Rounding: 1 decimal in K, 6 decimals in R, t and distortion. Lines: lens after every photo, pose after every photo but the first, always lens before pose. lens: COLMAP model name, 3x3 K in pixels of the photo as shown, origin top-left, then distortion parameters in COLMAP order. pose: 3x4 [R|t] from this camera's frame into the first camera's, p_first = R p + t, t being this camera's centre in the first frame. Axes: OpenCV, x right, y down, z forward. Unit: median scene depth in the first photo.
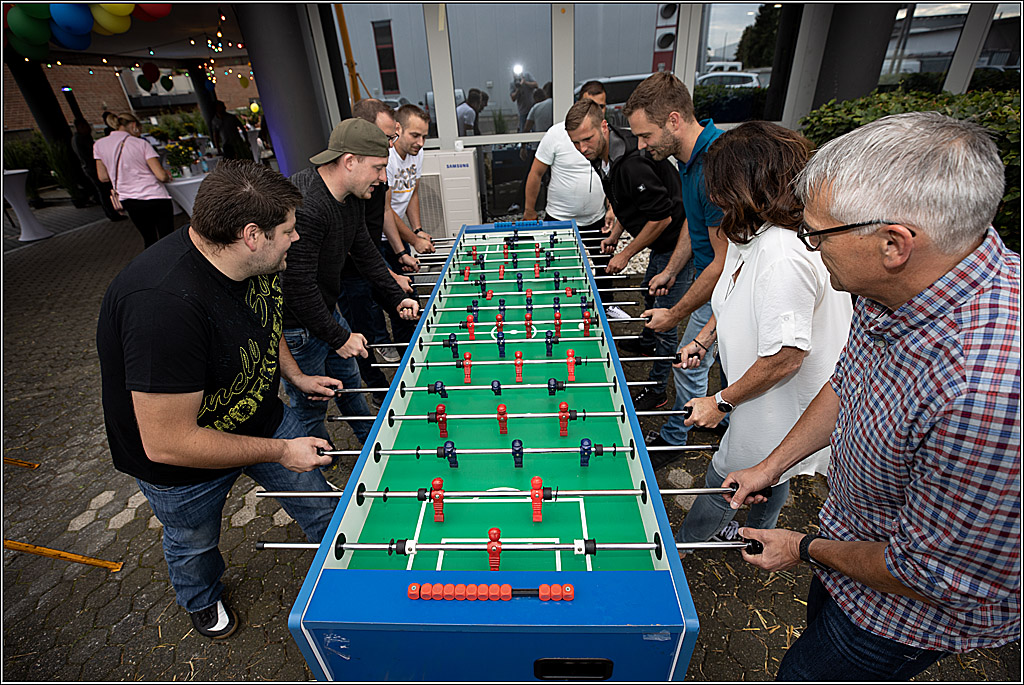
lens RADIAL K [[471.9, 0, 511.7], [0, 471.9, 342.1], [0, 0, 1]] dist [-0.003282, 0.000816]
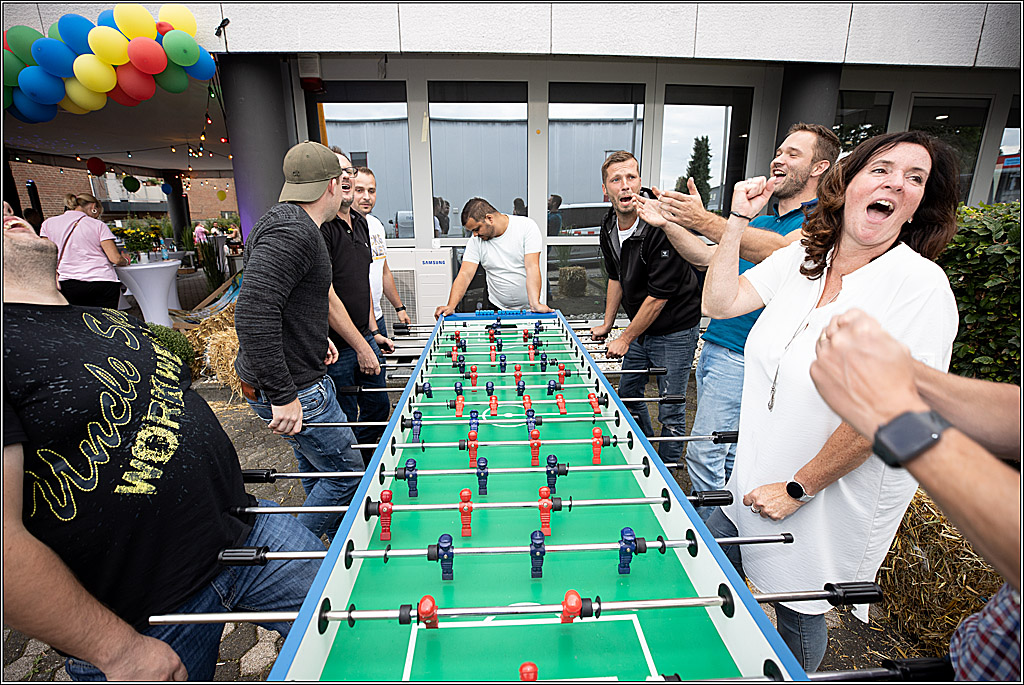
lens RADIAL K [[471.9, 0, 513.1], [0, 471.9, 341.5], [0, 0, 1]] dist [-0.003282, 0.000816]
pose [[0.995861, 0.022103, 0.088162, -0.044854], [-0.000189, 0.970482, -0.241174, 0.039279], [-0.090890, 0.240159, 0.966469, 0.084971]]
